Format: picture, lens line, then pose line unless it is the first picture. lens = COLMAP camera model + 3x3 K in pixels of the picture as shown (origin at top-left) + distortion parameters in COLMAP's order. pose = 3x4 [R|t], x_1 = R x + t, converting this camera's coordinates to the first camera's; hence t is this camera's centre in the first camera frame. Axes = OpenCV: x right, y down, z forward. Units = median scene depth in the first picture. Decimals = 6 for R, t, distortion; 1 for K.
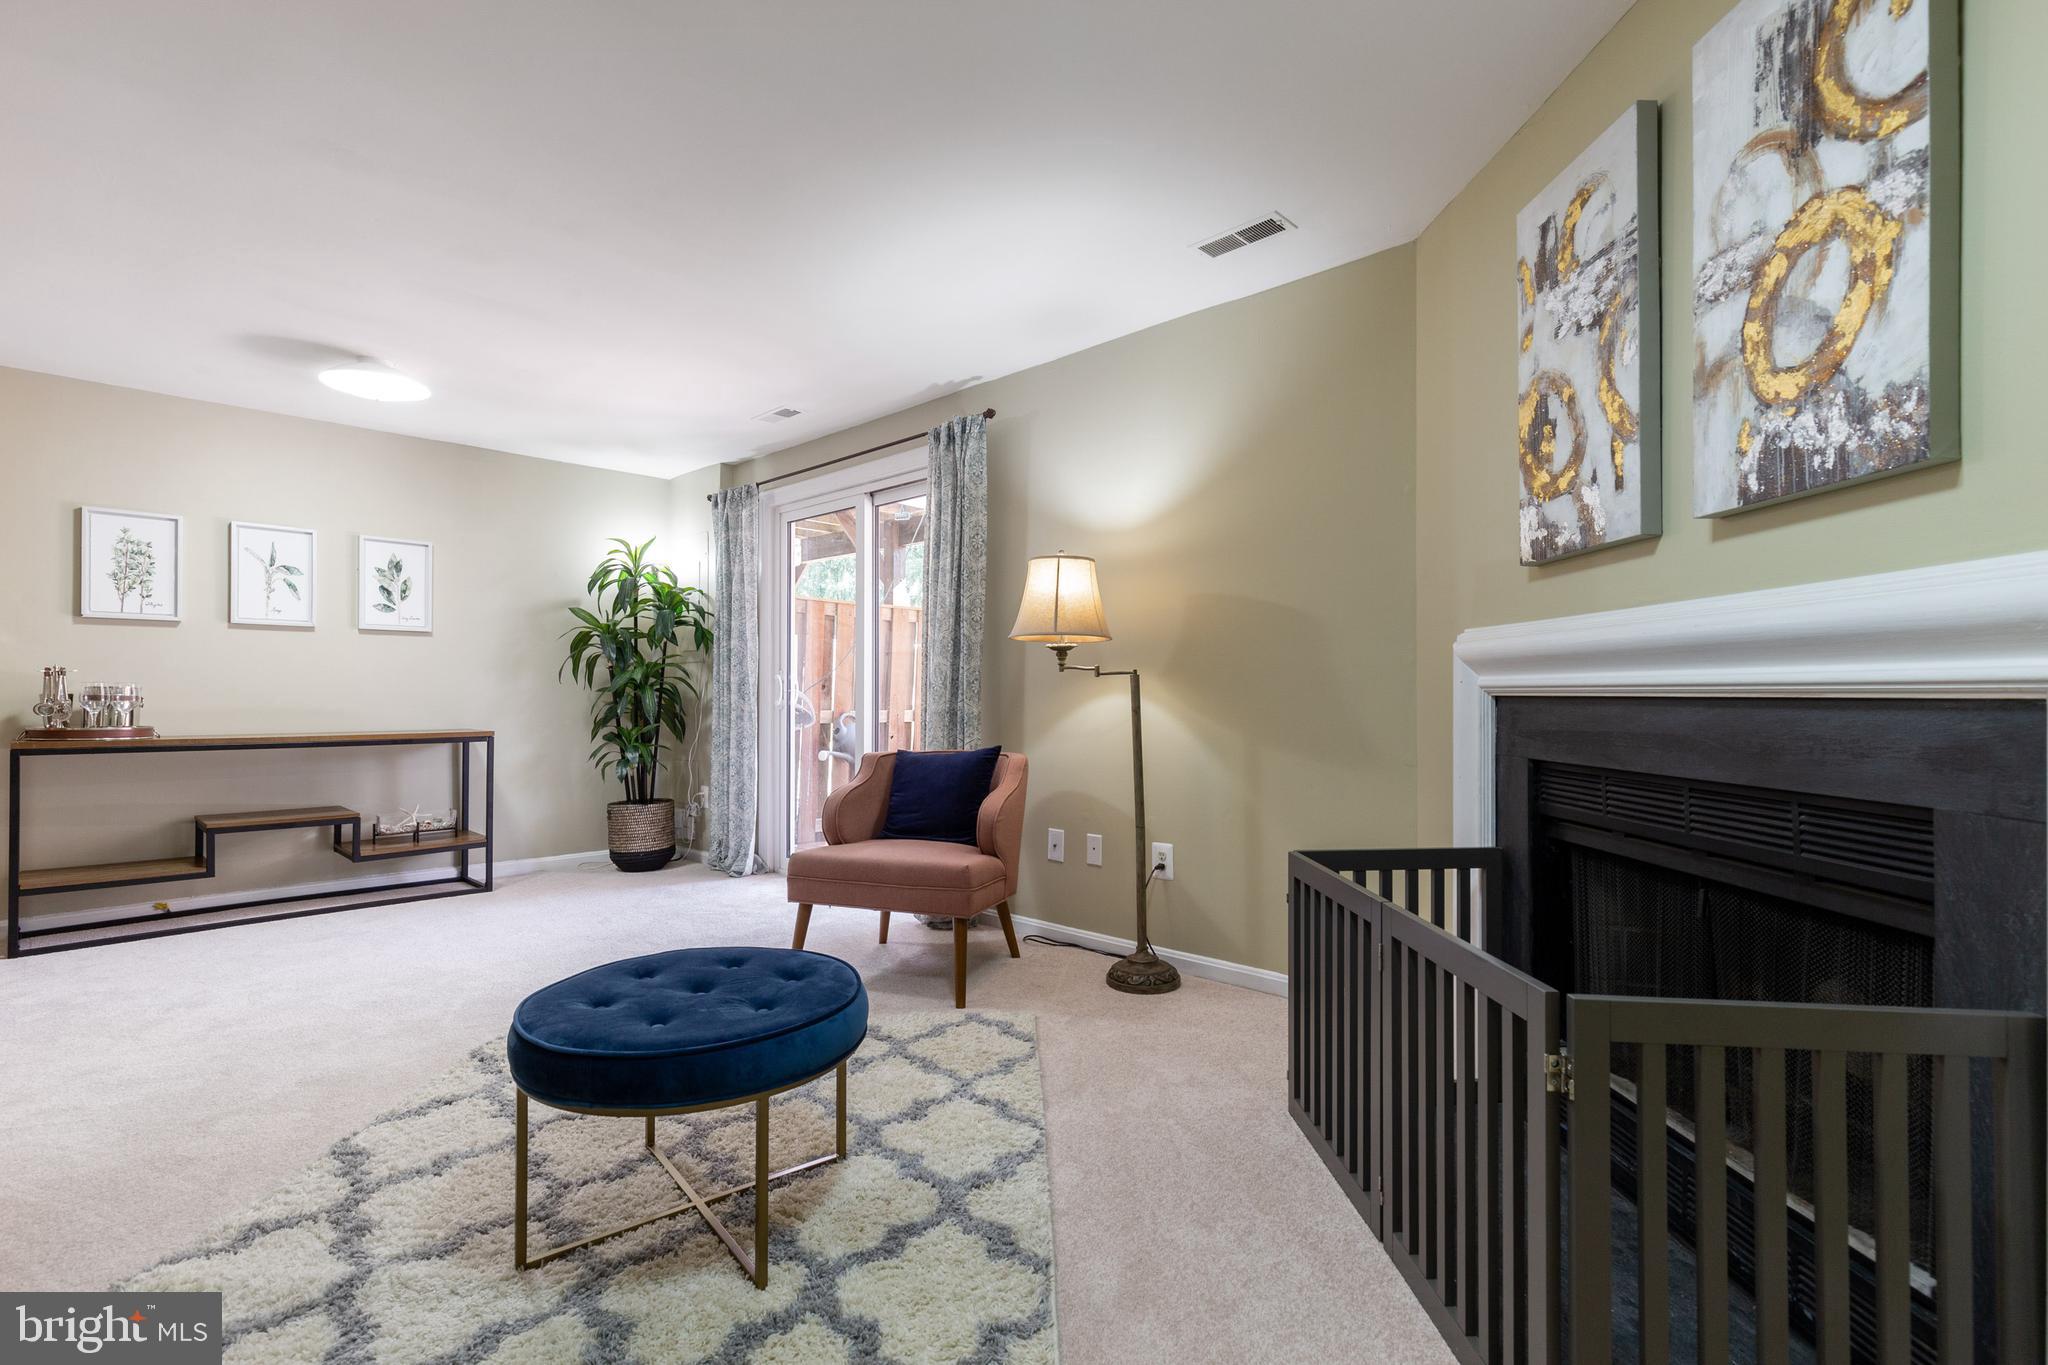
lens RADIAL K [[919.7, 0, 1024.0], [0, 919.7, 682.5], [0, 0, 1]] dist [0.006082, 0.000048]
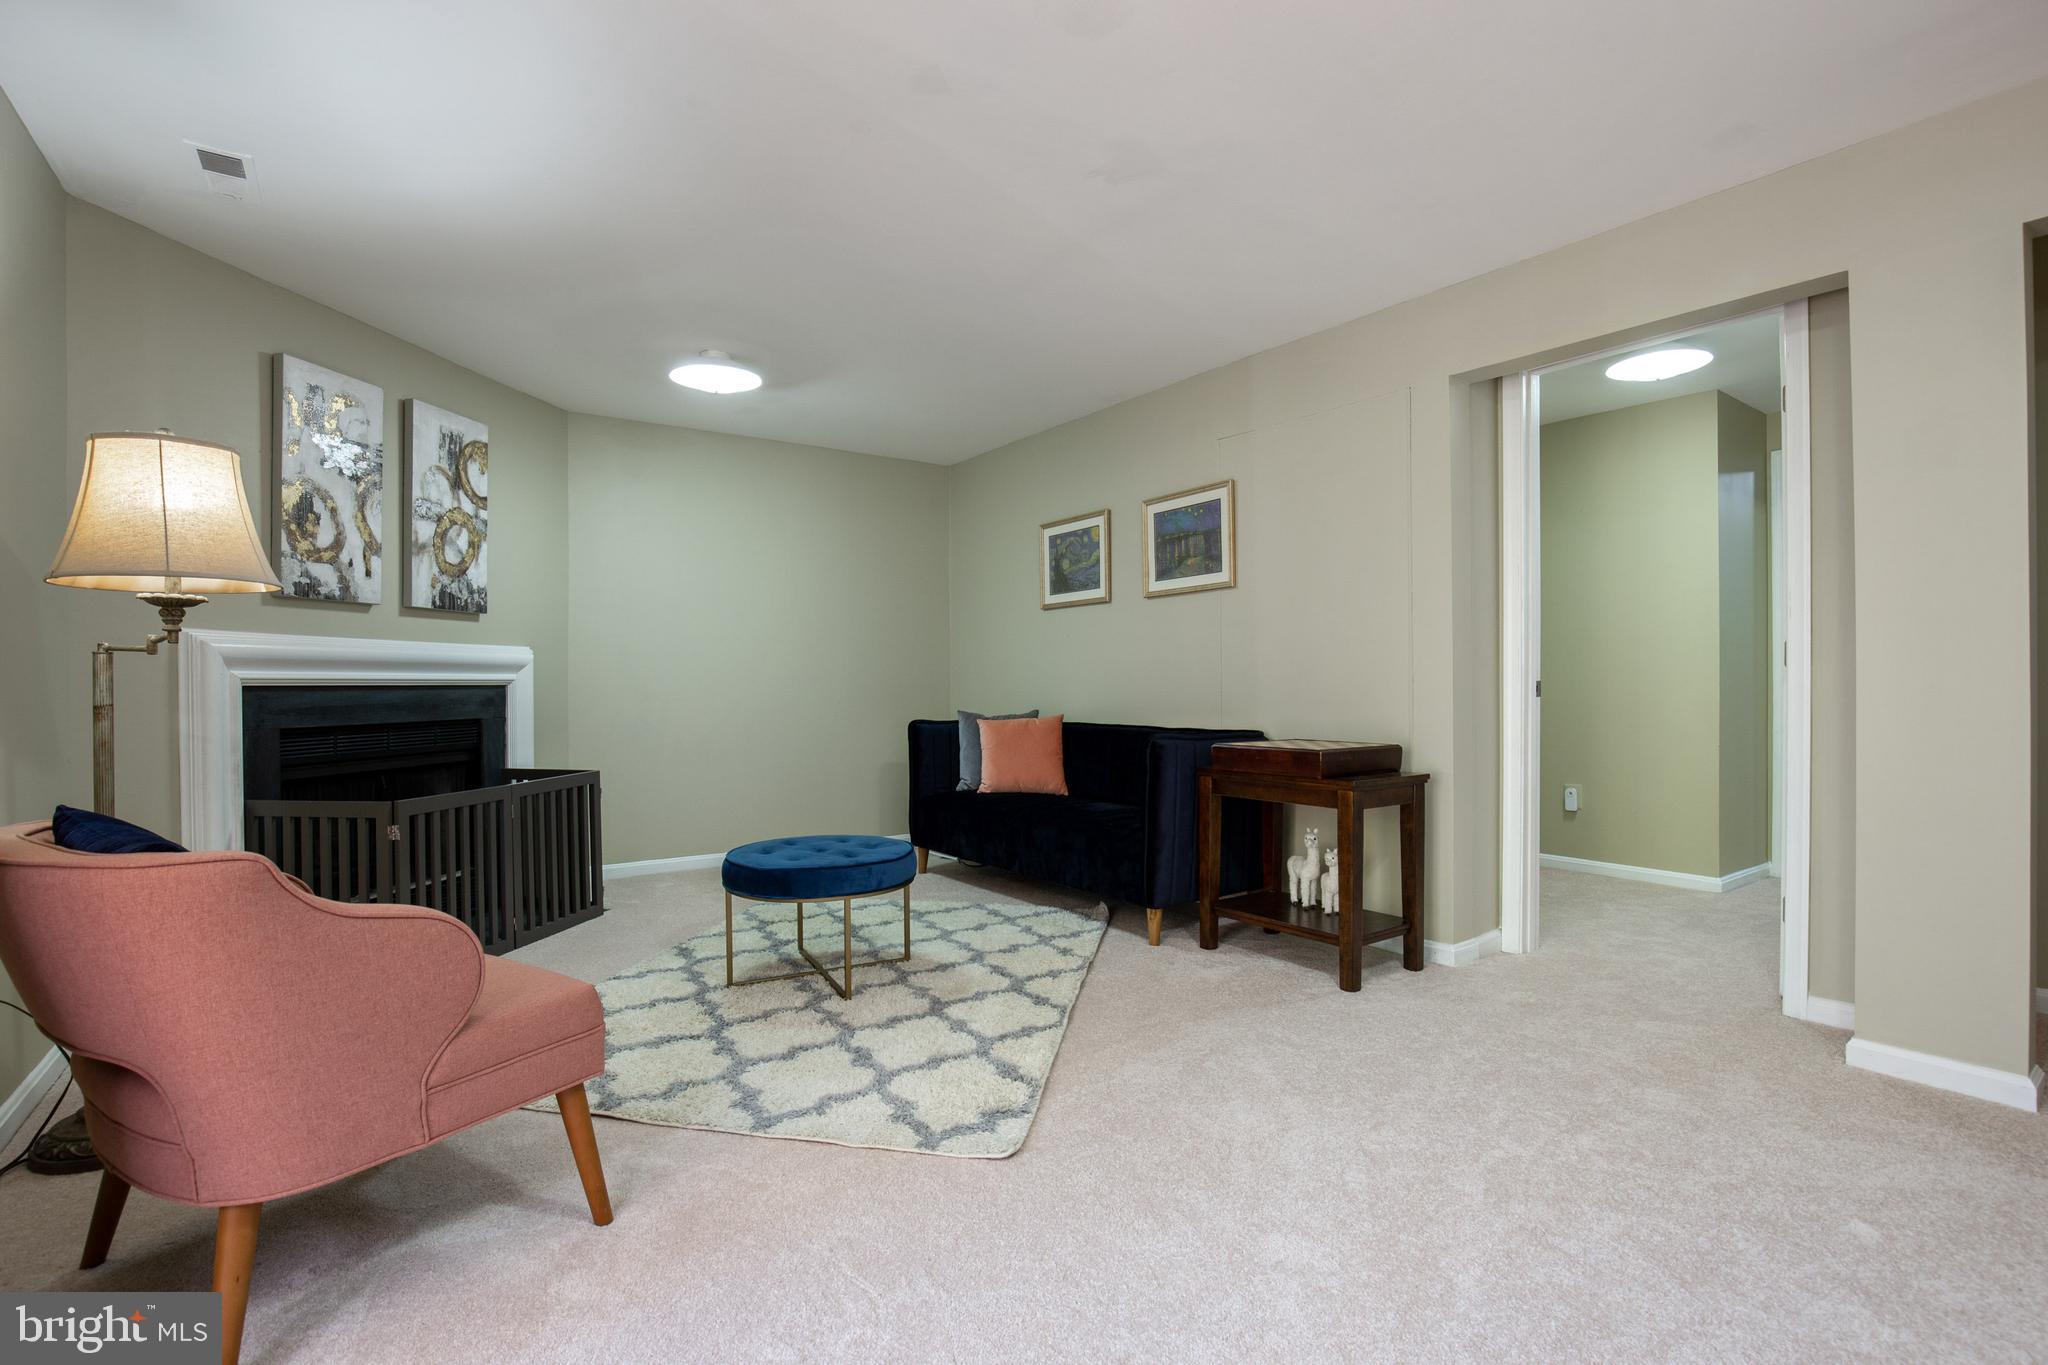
lens RADIAL K [[942.8, 0, 1030.0], [0, 942.8, 689.5], [0, 0, 1]] dist [-0.037760, 0.000398]
pose [[-0.981409, 0.006448, 0.191821, -0.928834], [0.005764, 0.999975, -0.004124, 0.034633], [-0.191843, -0.002941, -0.981421, 2.285063]]
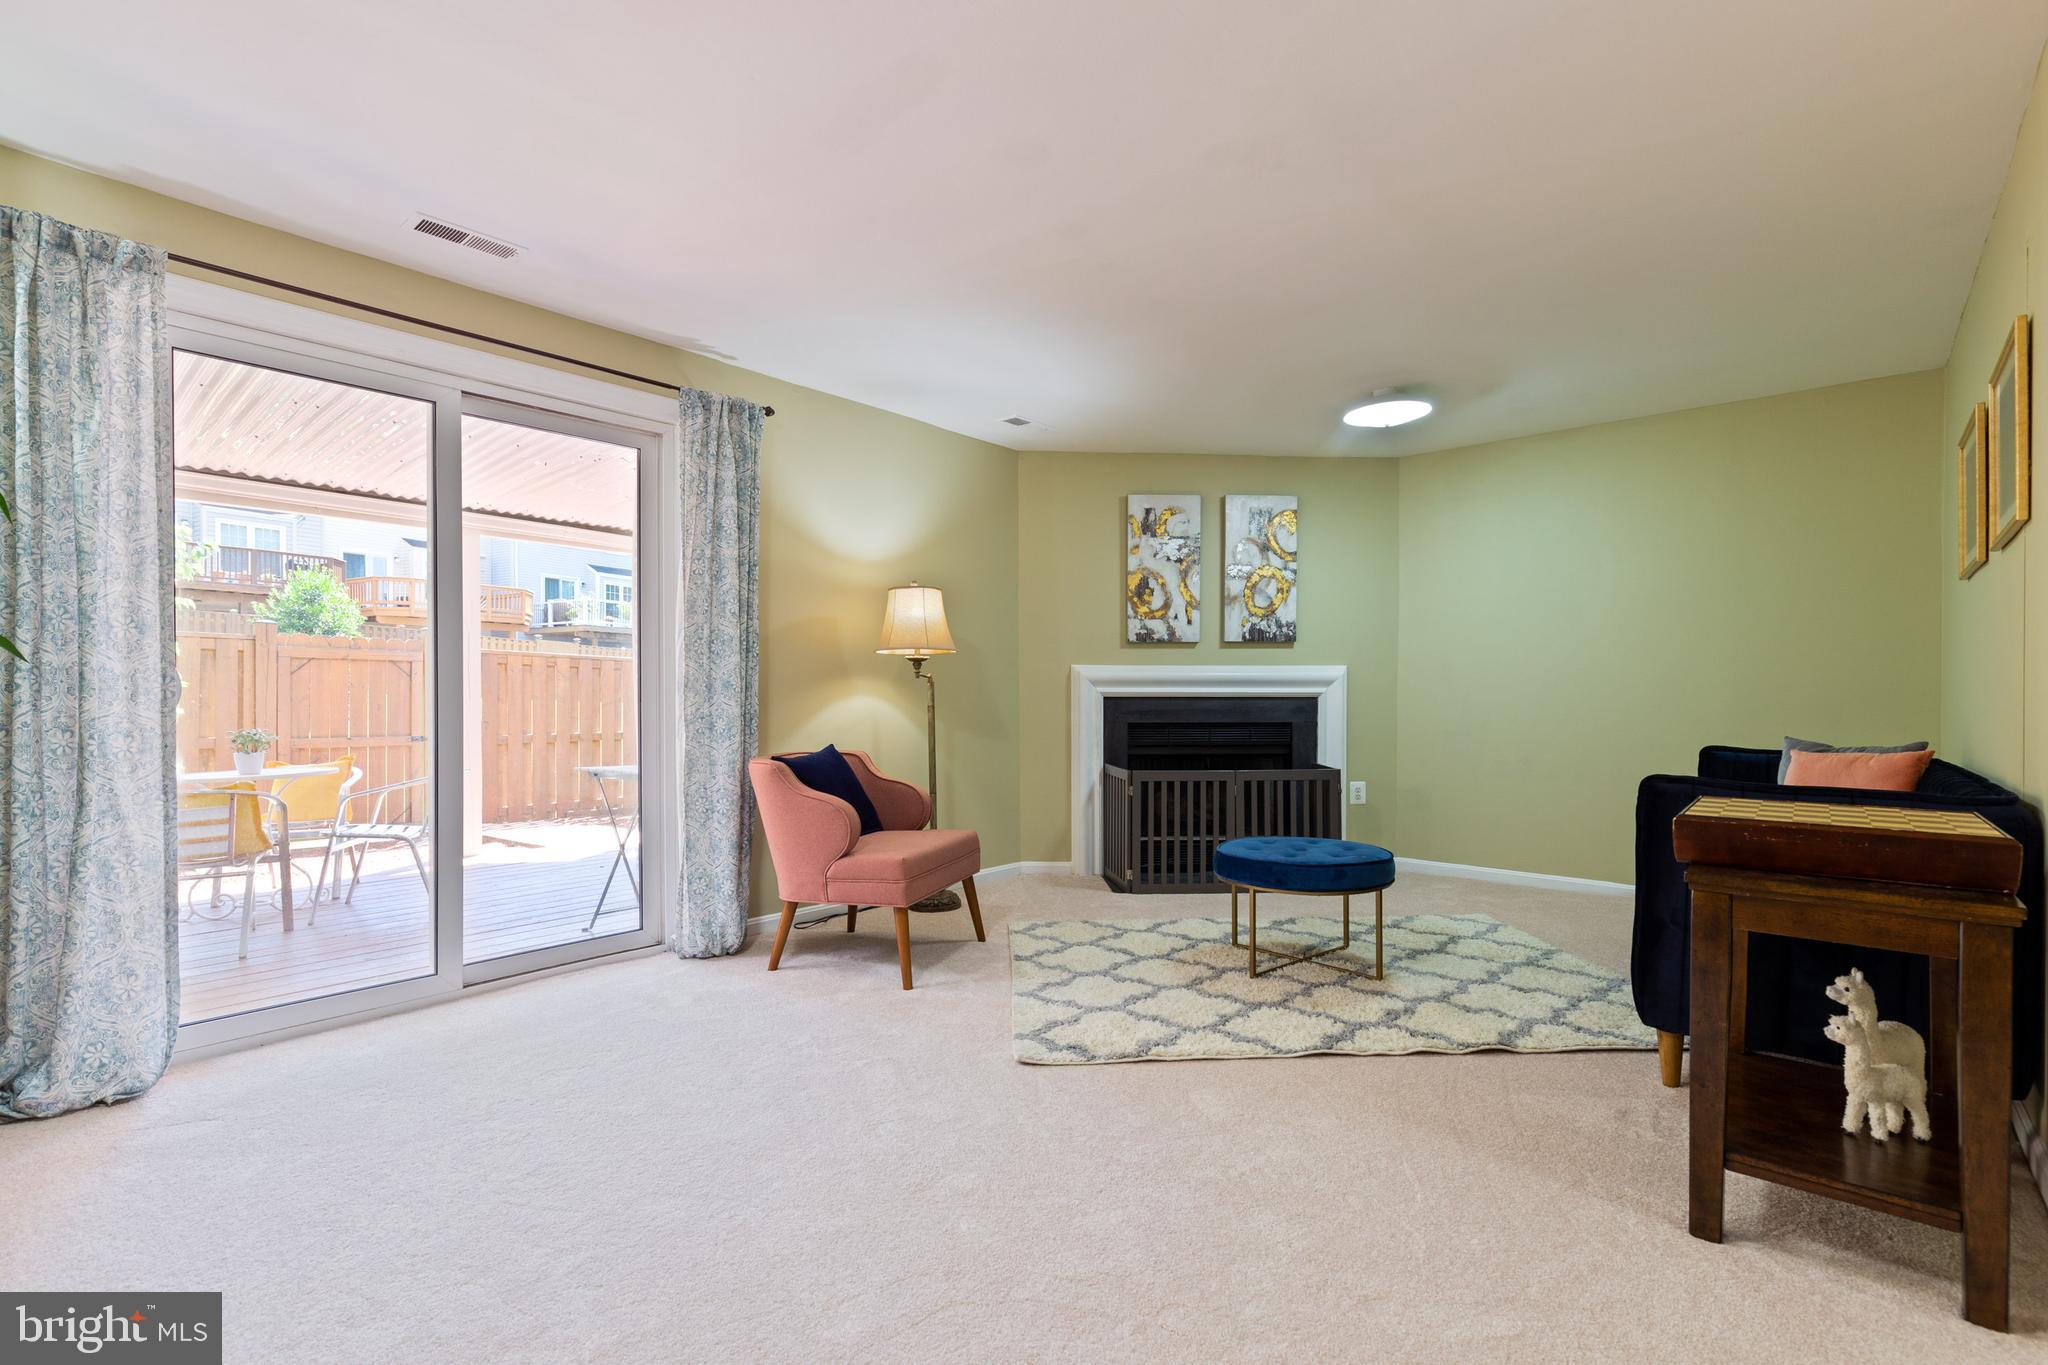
lens RADIAL K [[931.4, 0, 1022.1], [0, 931.4, 693.9], [0, 0, 1]] dist [0.001860, -0.000009]
pose [[-0.039800, 0.002429, 0.999205, -1.943712], [-0.010171, 0.999944, -0.002835, 0.017716], [-0.999156, -0.010276, -0.039773, 1.428257]]
